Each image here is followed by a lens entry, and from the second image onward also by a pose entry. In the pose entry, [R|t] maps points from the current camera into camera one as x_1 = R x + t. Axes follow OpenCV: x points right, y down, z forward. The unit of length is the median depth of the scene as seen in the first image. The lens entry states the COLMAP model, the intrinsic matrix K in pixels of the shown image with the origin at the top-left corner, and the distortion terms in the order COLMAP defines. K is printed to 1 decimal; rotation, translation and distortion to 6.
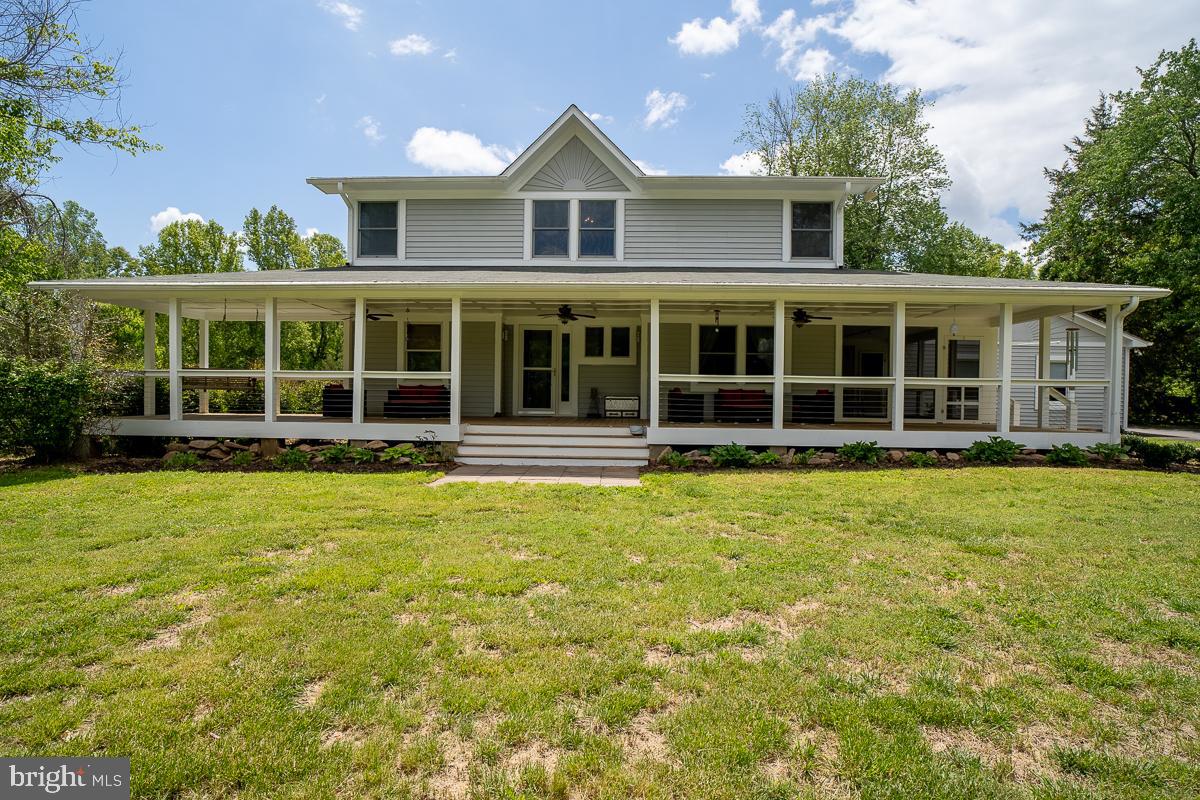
lens RADIAL K [[620.3, 0, 602.9], [0, 620.3, 413.8], [0, 0, 1]] dist [-0.035488, 0.001383]
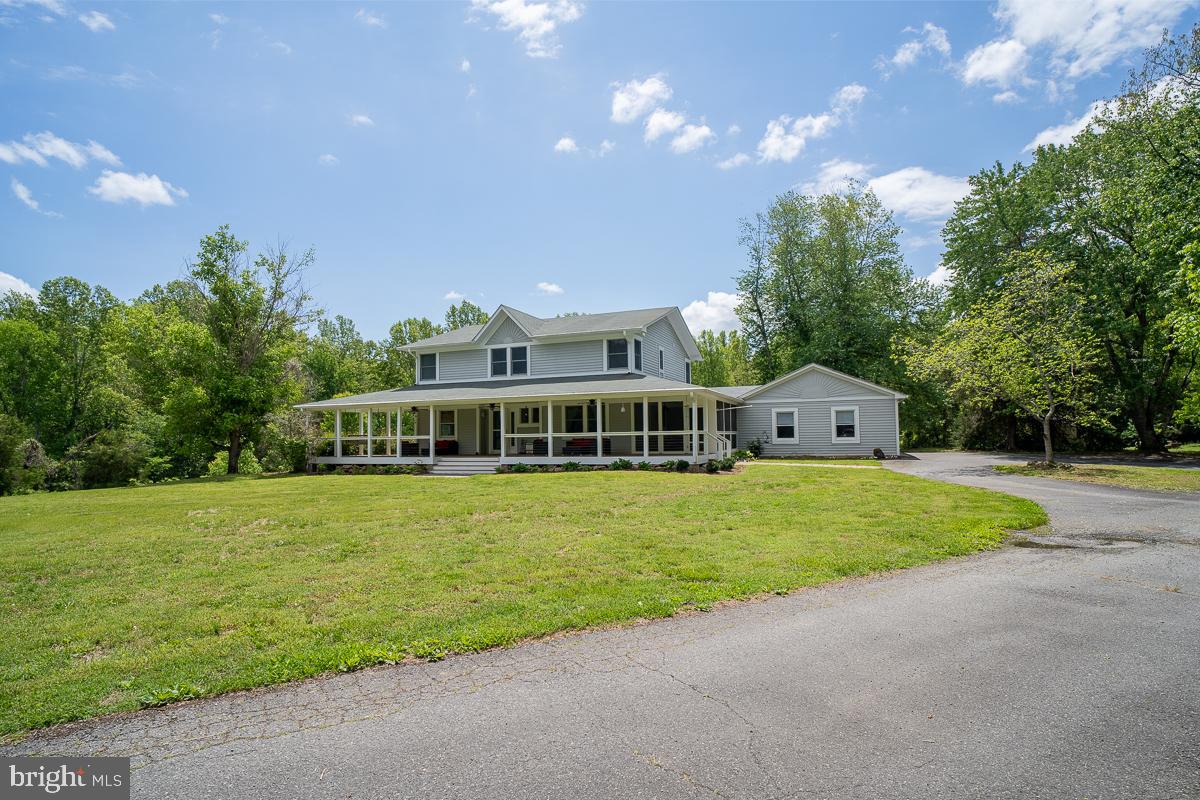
lens RADIAL K [[620.3, 0, 602.9], [0, 620.3, 413.8], [0, 0, 1]] dist [-0.035488, 0.001383]
pose [[0.943525, -0.039804, -0.328902, 0.932304], [0.017620, 0.997380, -0.070157, 0.022879], [0.330833, 0.060400, 0.941754, -0.833434]]
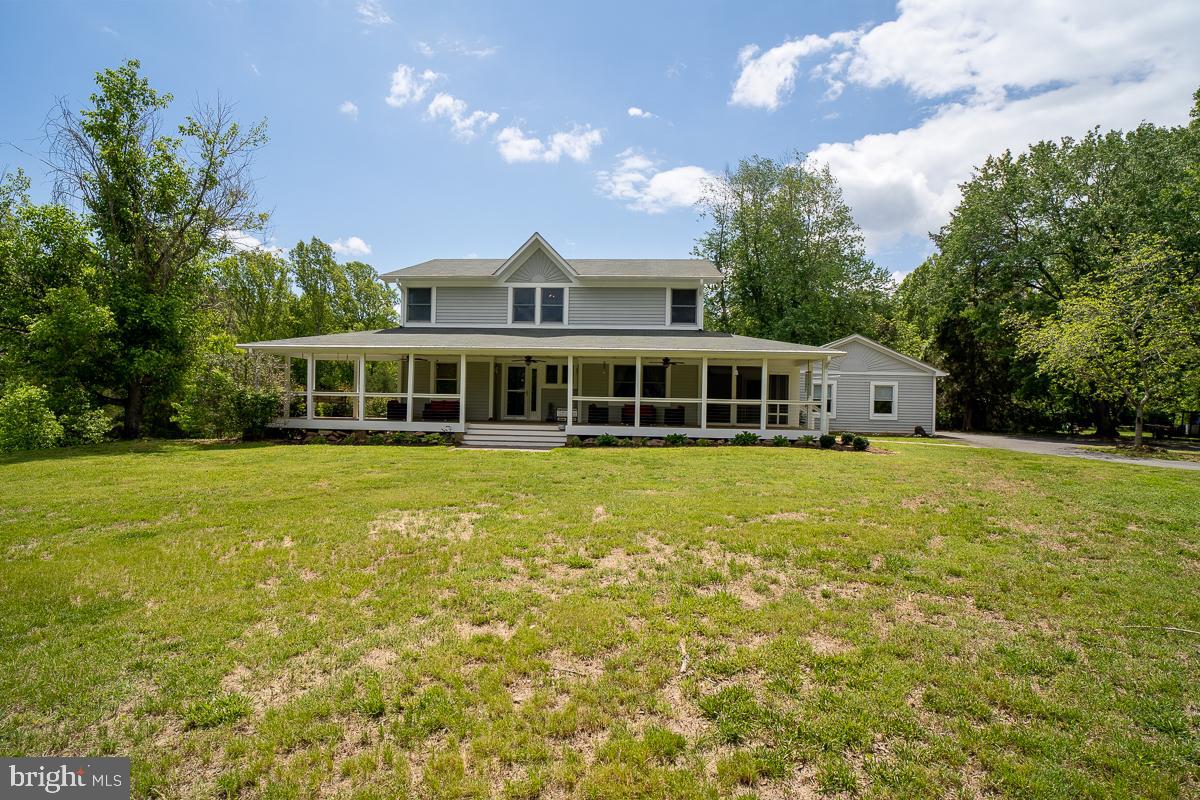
lens RADIAL K [[620.3, 0, 602.9], [0, 620.3, 413.8], [0, 0, 1]] dist [-0.035488, 0.001383]
pose [[0.999317, 0.007619, -0.036168, 0.188993], [-0.008266, 0.999808, -0.017770, 0.014569], [0.036025, 0.018057, 0.999188, -0.633682]]
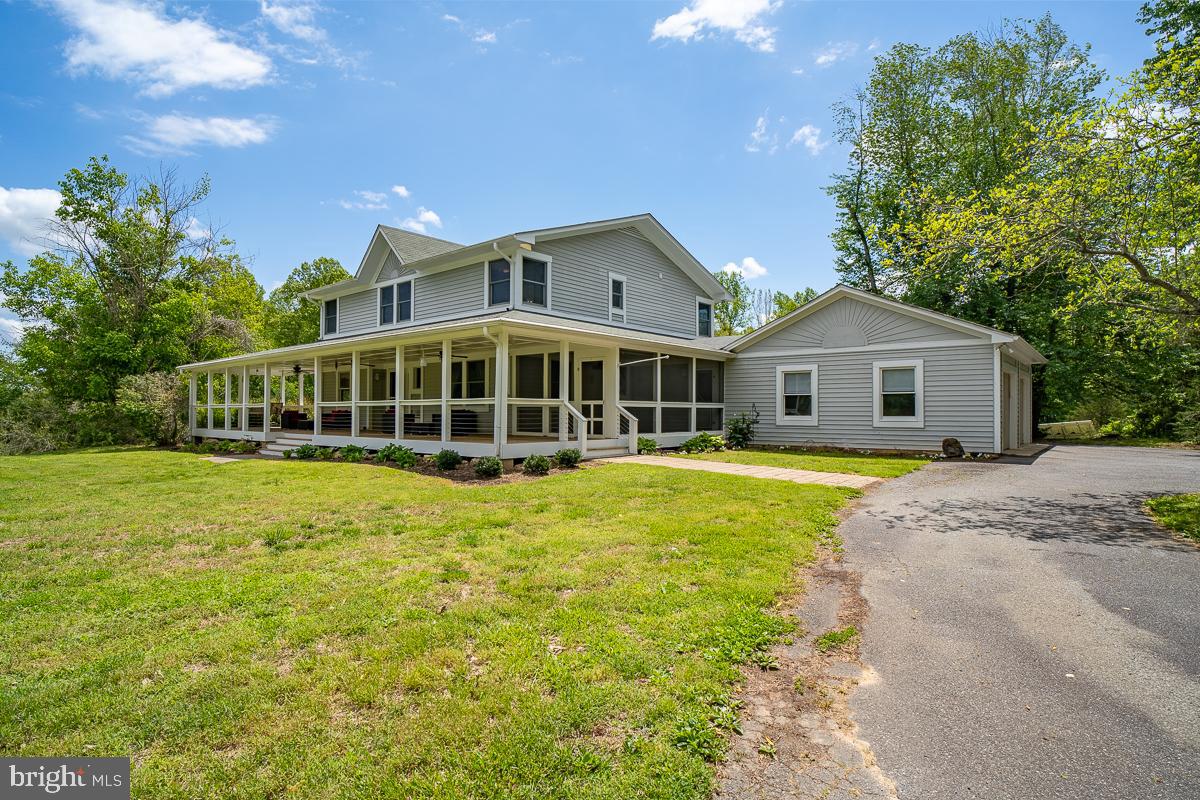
lens RADIAL K [[620.3, 0, 602.9], [0, 620.3, 413.8], [0, 0, 1]] dist [-0.035488, 0.001383]
pose [[0.790909, -0.010404, -0.611846, 1.279869], [-0.009993, 0.999503, -0.029913, 0.005941], [0.611853, 0.029772, 0.790411, 0.142423]]
